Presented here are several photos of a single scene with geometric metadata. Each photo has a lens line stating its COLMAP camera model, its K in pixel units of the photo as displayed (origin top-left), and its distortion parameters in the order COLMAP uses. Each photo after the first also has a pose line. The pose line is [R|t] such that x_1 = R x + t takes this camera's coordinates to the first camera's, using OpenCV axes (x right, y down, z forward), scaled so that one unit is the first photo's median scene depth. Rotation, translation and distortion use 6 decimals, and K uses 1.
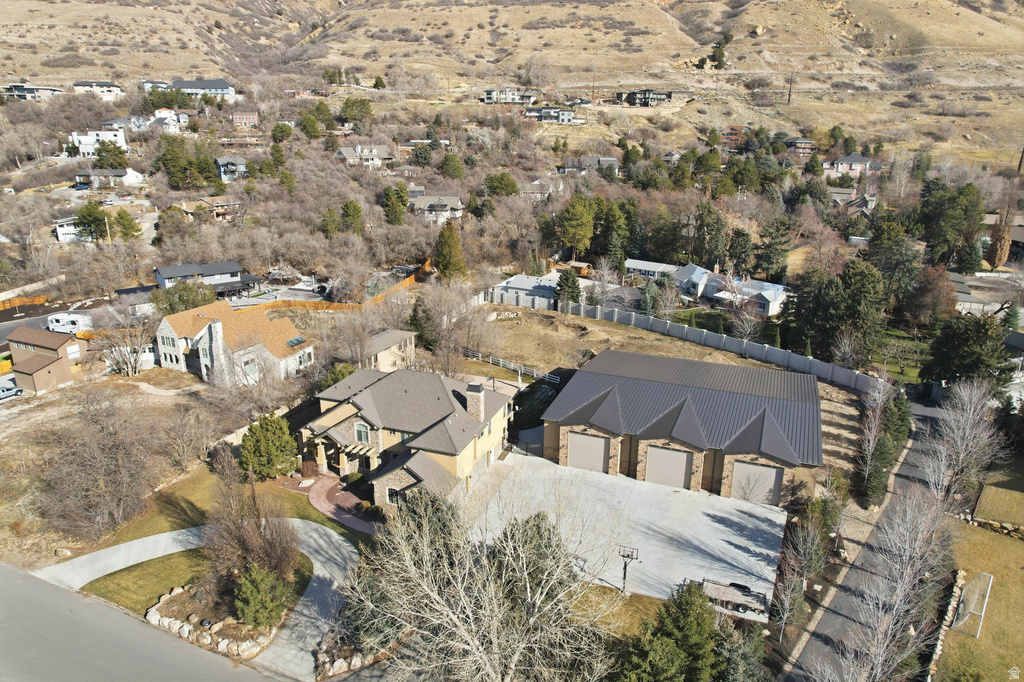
lens RADIAL K [[655.2, 0, 510.9], [0, 655.2, 342.0], [0, 0, 1]] dist [-0.081153, 0.072733]
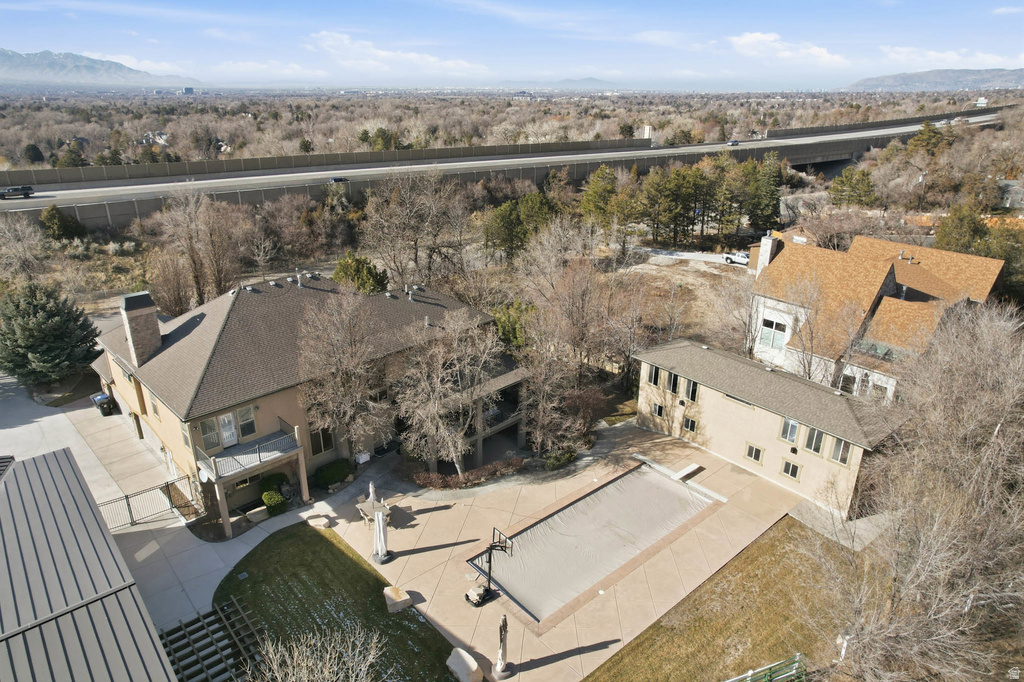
lens RADIAL K [[655.2, 0, 510.9], [0, 655.2, 342.0], [0, 0, 1]] dist [-0.081153, 0.072733]
pose [[-0.434709, 0.327776, -0.838803, 0.047849], [-0.274776, 0.838725, 0.470148, -0.042410], [0.857629, 0.434860, -0.274536, 0.251950]]
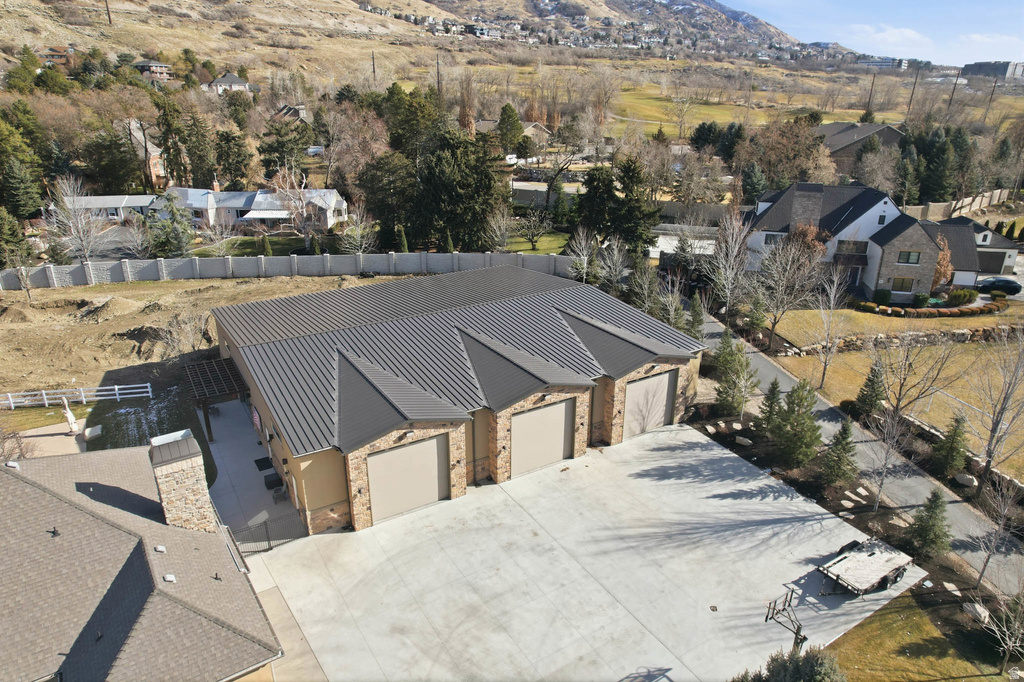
lens RADIAL K [[655.2, 0, 510.9], [0, 655.2, 342.0], [0, 0, 1]] dist [-0.081153, 0.072733]
pose [[0.577876, -0.291414, 0.762324, -0.034371], [0.239186, 0.953535, 0.183194, -0.000508], [-0.780288, 0.076474, 0.620727, 0.114959]]
